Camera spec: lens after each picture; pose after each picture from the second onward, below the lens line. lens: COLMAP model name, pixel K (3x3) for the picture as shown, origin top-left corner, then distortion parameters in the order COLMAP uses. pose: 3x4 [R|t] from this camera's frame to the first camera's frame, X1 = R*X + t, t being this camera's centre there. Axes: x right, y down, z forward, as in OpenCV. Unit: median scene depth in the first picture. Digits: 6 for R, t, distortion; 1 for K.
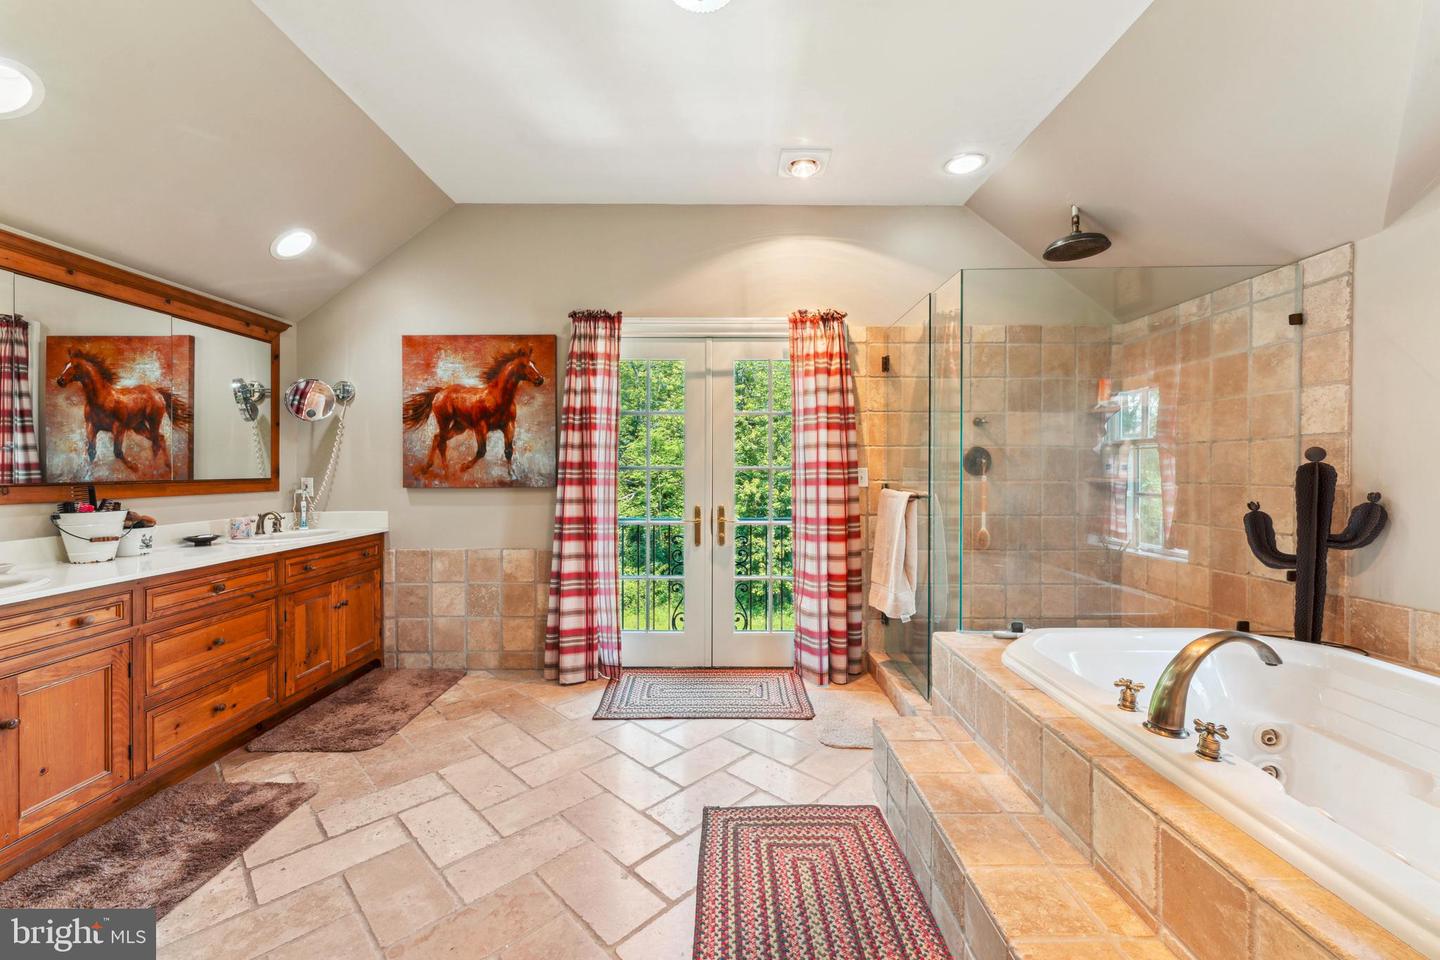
lens RADIAL K [[571.2, 0, 726.1], [0, 571.2, 470.1], [0, 0, 1]] dist [0.002244, -0.000173]
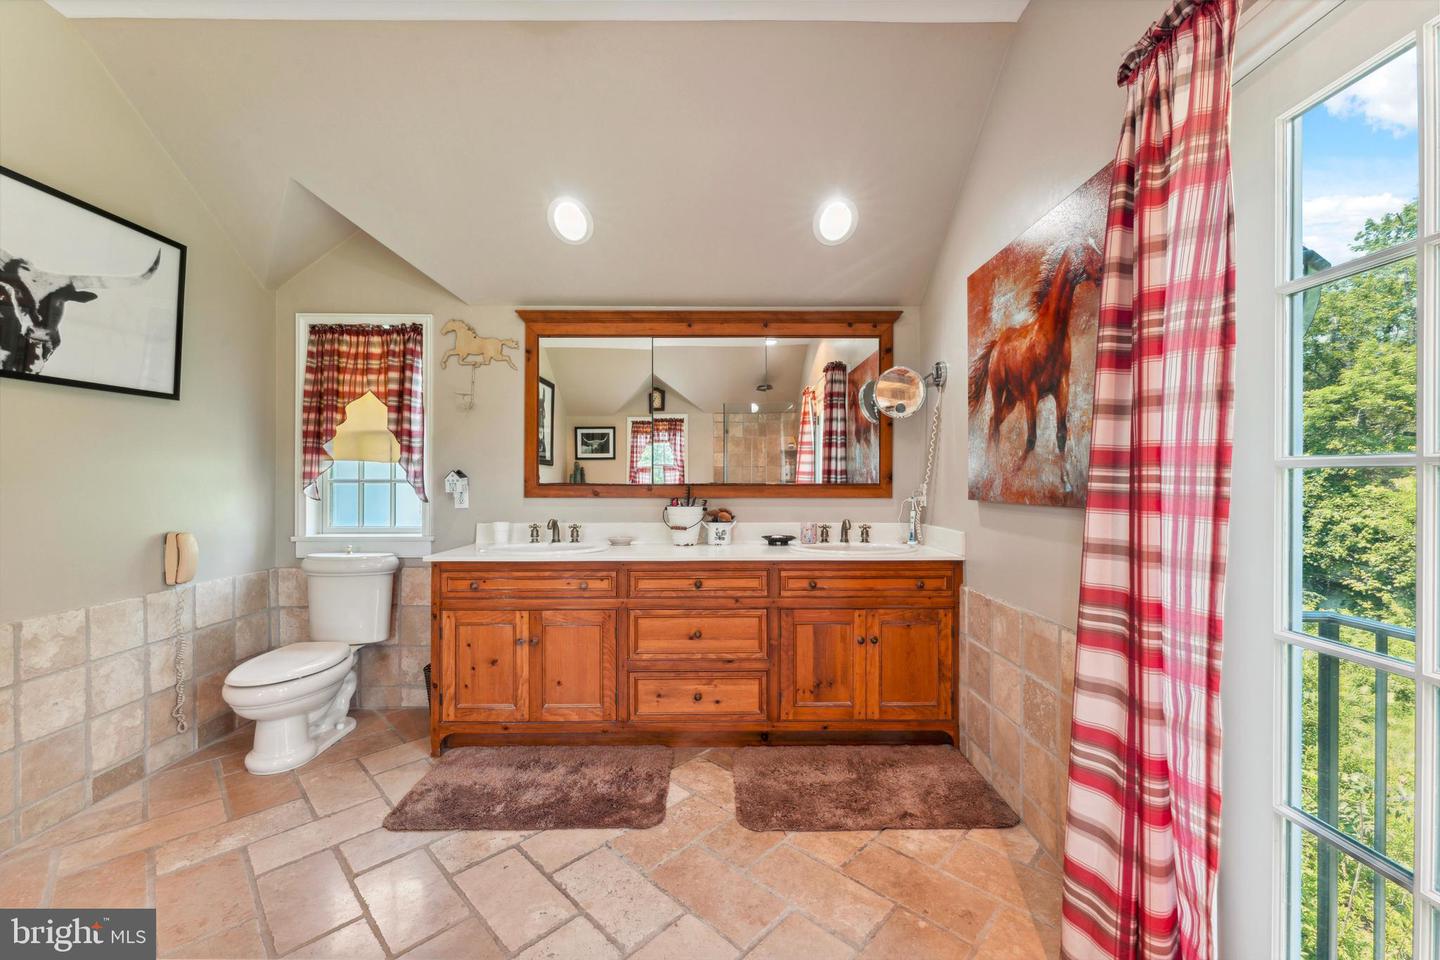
lens RADIAL K [[571.2, 0, 720.3], [0, 571.2, 477.9], [0, 0, 1]] dist [0.002244, -0.000173]
pose [[0.003028, -0.001473, -0.999994, 0.122957], [-0.003260, 0.999994, -0.001483, 0.006863], [0.999990, 0.003265, 0.003024, 0.724290]]
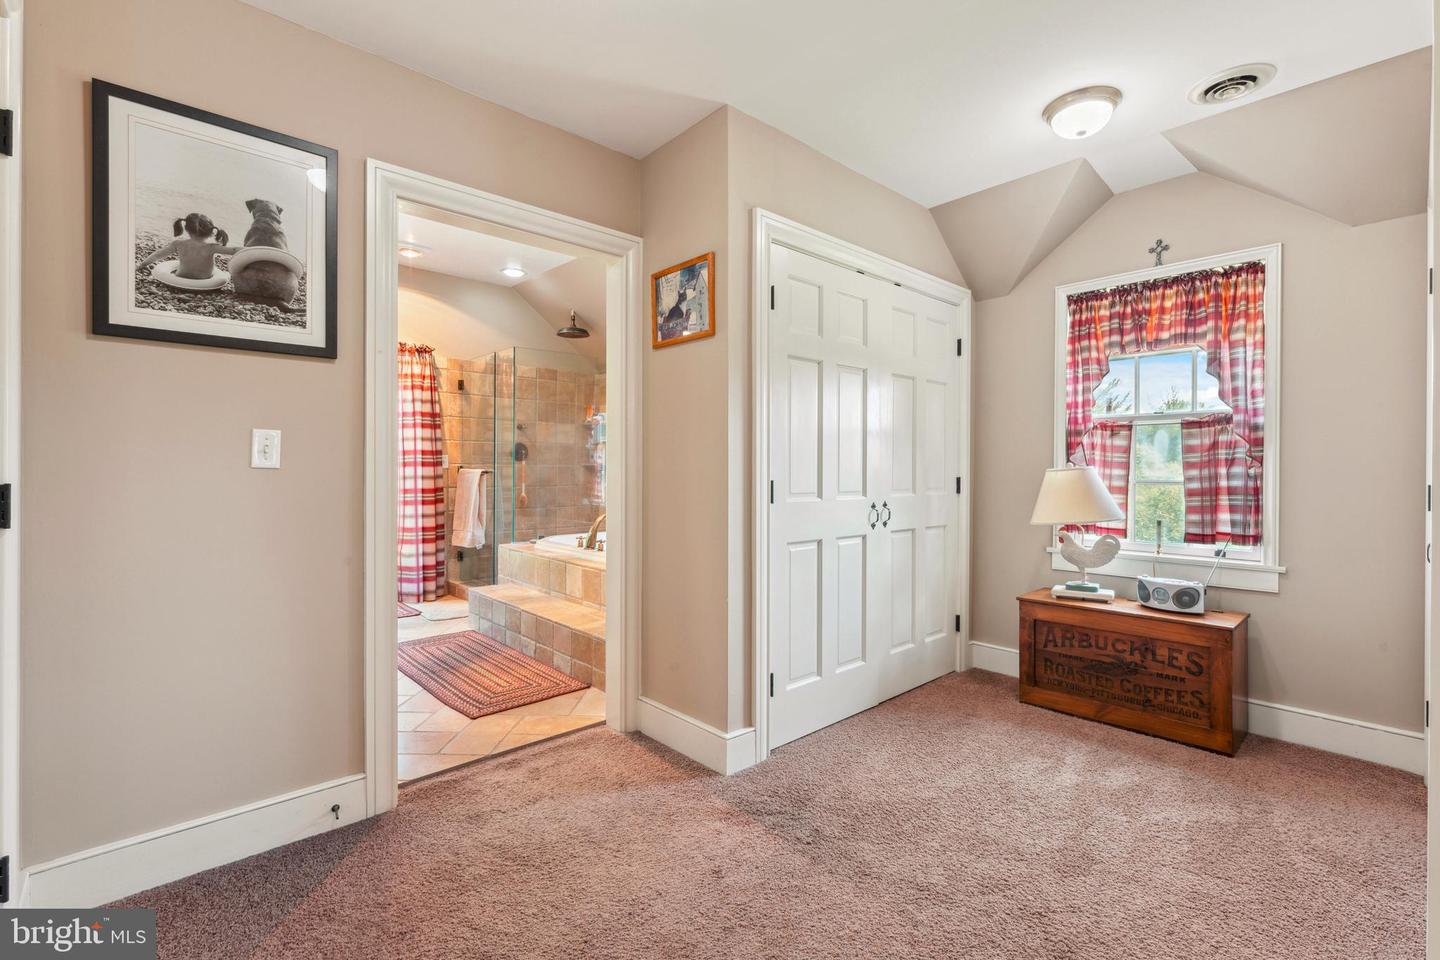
lens RADIAL K [[657.6, 0, 722.6], [0, 657.6, 469.8], [0, 0, 1]] dist [0.002303, 0.000115]
pose [[0.745681, 0.001635, 0.666301, -0.366161], [-0.001931, 0.999998, -0.000293, 0.034239], [-0.666301, -0.001068, 0.745683, -0.755559]]
